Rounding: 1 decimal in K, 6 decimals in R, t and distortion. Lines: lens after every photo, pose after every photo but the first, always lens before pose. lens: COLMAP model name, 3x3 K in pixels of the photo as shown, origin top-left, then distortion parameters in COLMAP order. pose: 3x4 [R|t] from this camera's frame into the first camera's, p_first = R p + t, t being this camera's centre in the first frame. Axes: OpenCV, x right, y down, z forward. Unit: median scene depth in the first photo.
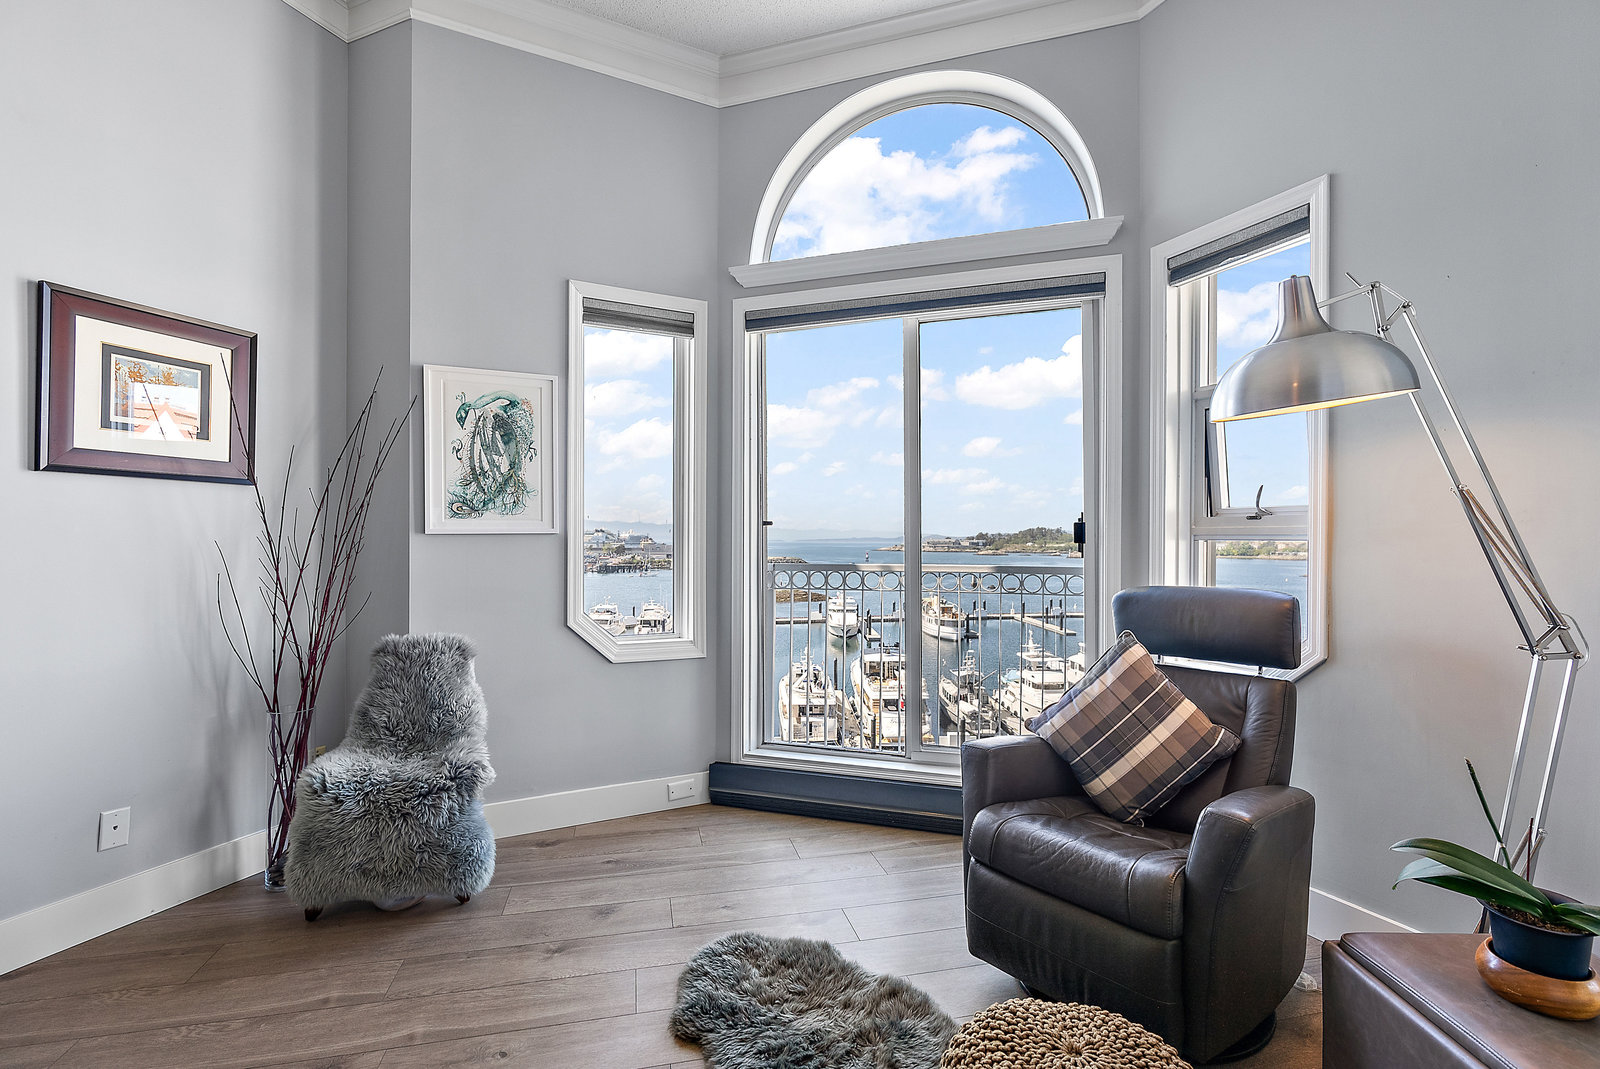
lens RADIAL K [[703.8, 0, 811.5], [0, 703.8, 541.2], [0, 0, 1]] dist [-0.014105, 0.002965]
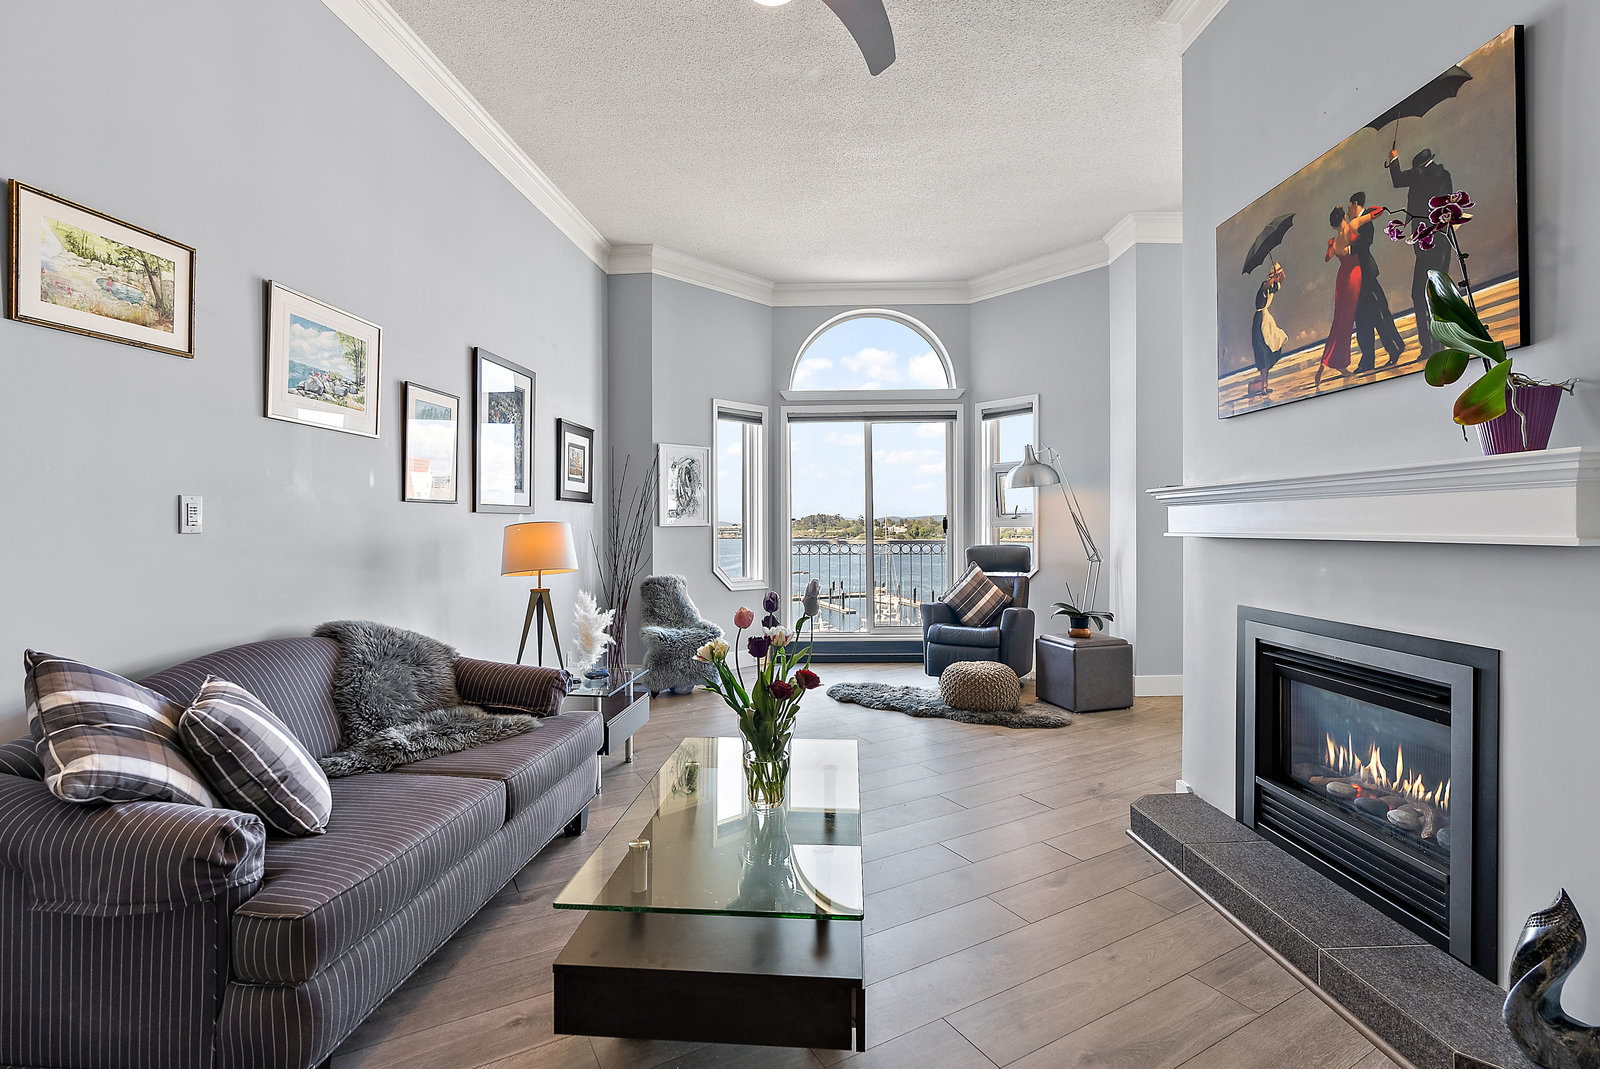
lens RADIAL K [[703.8, 0, 804.4], [0, 703.8, 530.0], [0, 0, 1]] dist [-0.014105, 0.002965]
pose [[0.957177, -0.006937, 0.289419, -0.742891], [0.006160, 0.999975, 0.003594, -0.004456], [-0.289436, -0.001657, 0.957196, -1.084118]]
